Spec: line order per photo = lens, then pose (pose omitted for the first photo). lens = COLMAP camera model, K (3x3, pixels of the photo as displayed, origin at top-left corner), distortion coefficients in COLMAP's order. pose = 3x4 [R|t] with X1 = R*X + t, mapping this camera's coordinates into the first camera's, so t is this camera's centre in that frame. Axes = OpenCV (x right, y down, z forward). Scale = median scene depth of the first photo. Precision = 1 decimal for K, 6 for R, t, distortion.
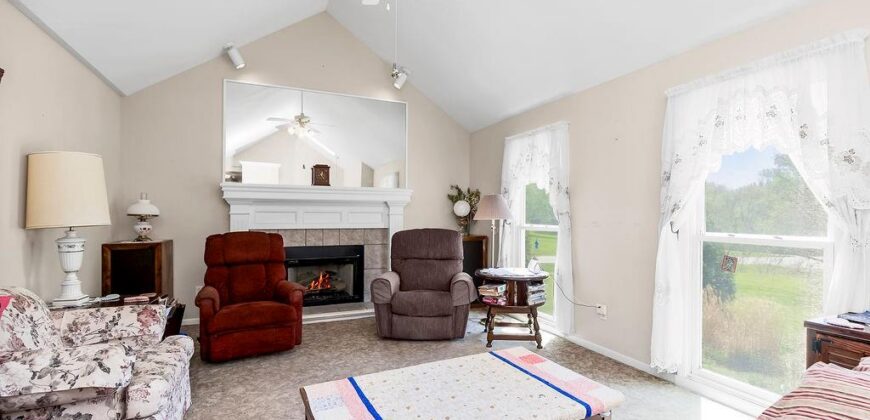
lens RADIAL K [[408.3, 0, 444.5], [0, 408.3, 209.6], [0, 0, 1]] dist [-0.002687, 0.000207]
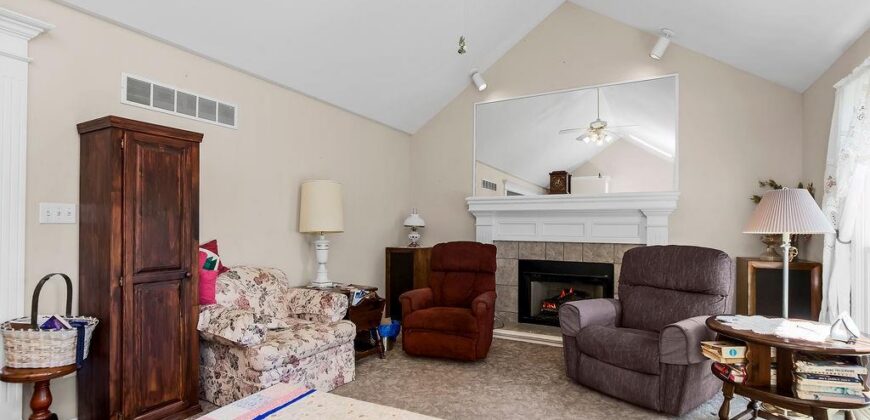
lens RADIAL K [[407.4, 0, 434.6], [0, 407.4, 222.3], [0, 0, 1]] dist [-0.002496, -0.000031]
pose [[0.600376, -0.010258, -0.799652, 0.324933], [0.002339, 0.999936, -0.011071, 0.016498], [0.799715, 0.004777, 0.600361, 0.308040]]
